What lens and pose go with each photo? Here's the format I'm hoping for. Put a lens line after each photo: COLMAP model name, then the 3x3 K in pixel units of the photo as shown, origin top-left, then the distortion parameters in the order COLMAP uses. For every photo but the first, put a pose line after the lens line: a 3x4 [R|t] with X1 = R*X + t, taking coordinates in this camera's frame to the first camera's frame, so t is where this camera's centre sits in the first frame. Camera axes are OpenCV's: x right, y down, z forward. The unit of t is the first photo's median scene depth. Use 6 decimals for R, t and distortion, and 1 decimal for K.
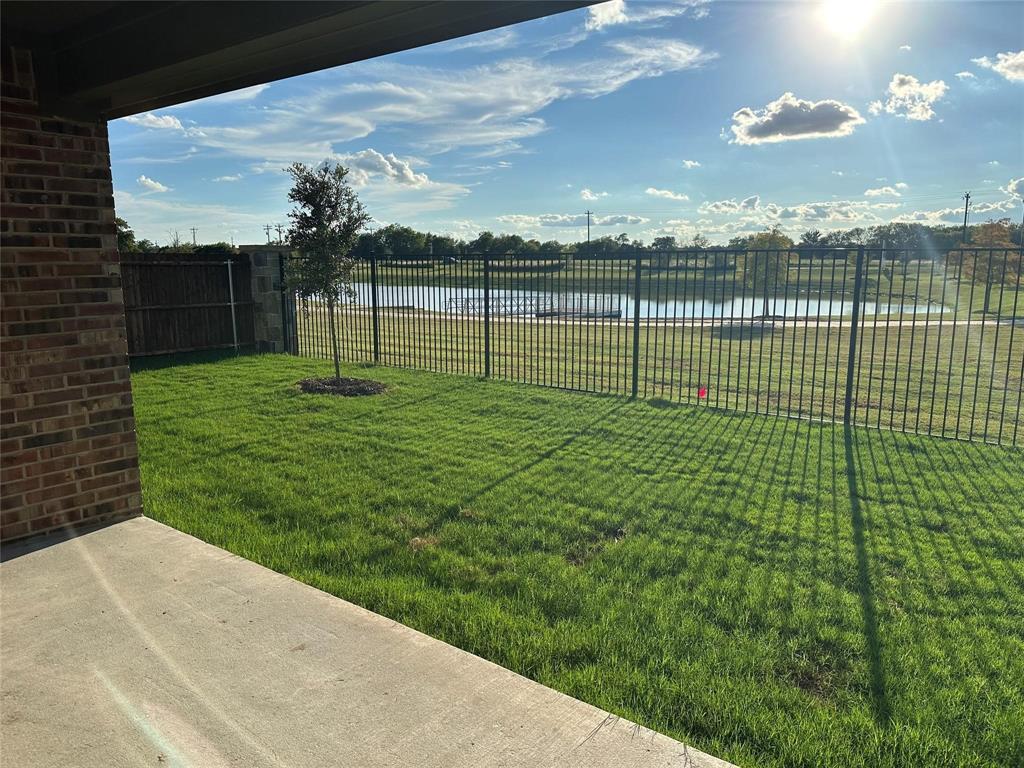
lens RADIAL K [[714.1, 0, 511.6], [0, 714.1, 376.4], [0, 0, 1]] dist [0.073027, -0.082842]
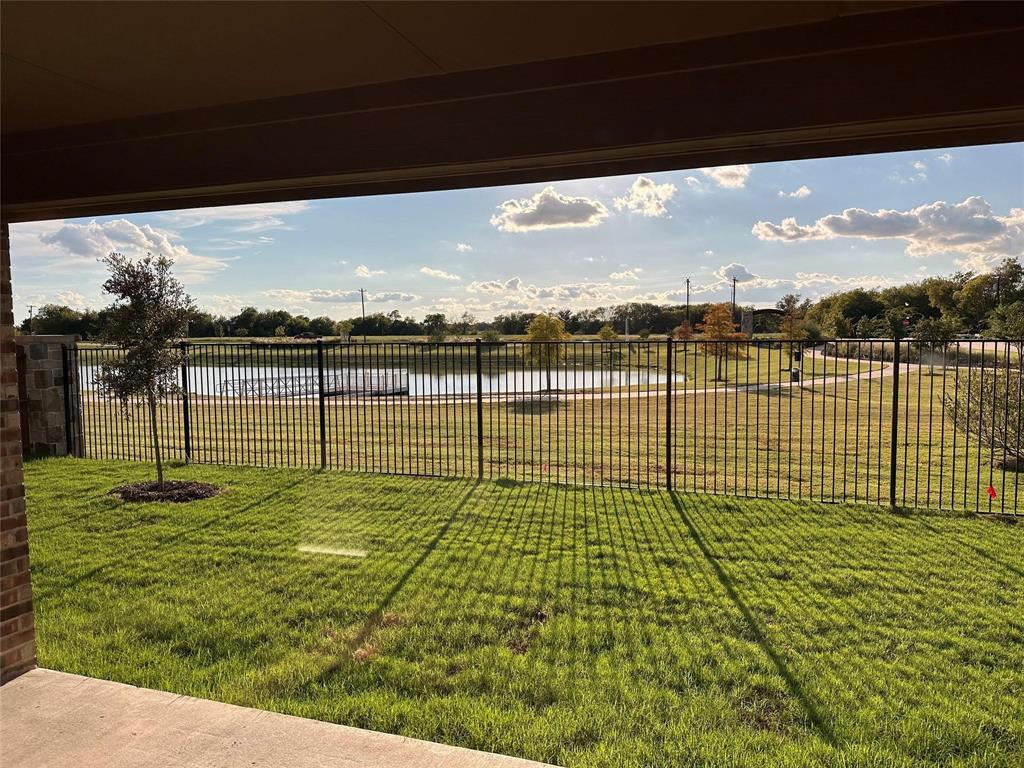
lens RADIAL K [[714.1, 0, 511.6], [0, 714.1, 383.4], [0, 0, 1]] dist [0.073027, -0.082842]
pose [[0.951328, -0.032141, 0.306500, -0.149019], [0.060792, 0.994577, -0.084391, -0.027897], [-0.302125, 0.098916, 0.948122, -0.028917]]
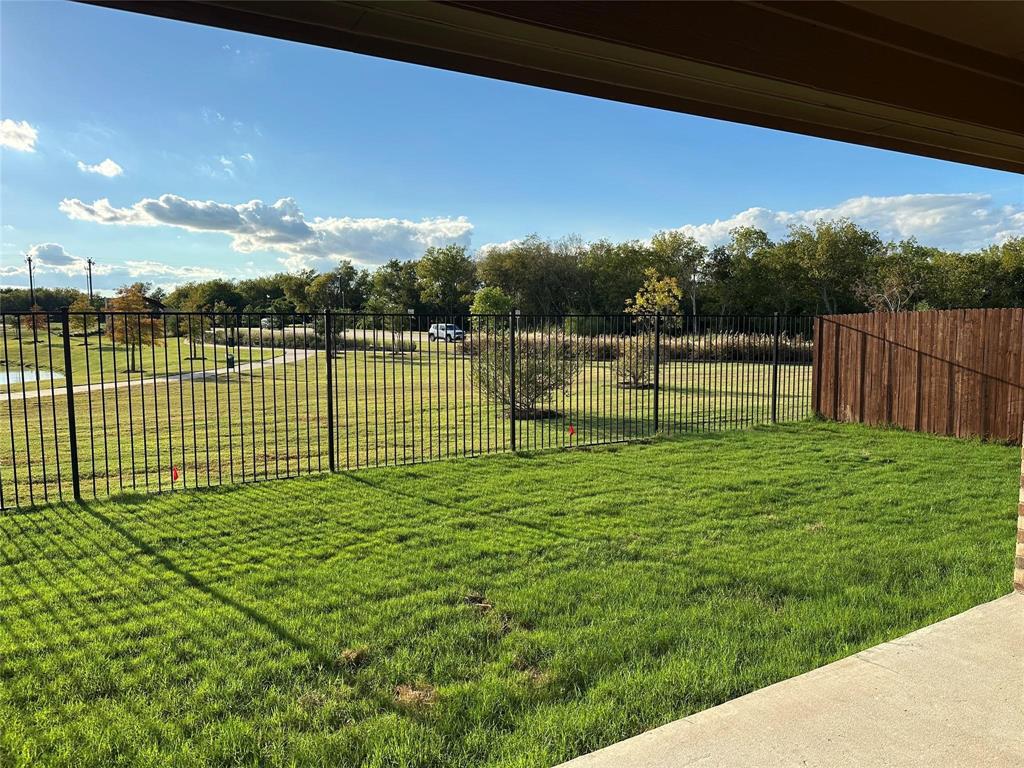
lens RADIAL K [[714.1, 0, 513.5], [0, 714.1, 378.9], [0, 0, 1]] dist [0.073027, -0.082842]
pose [[0.395177, -0.081142, 0.915014, -0.496670], [0.156019, 0.987548, 0.020192, -0.063477], [-0.905259, 0.134780, 0.402916, 0.365361]]
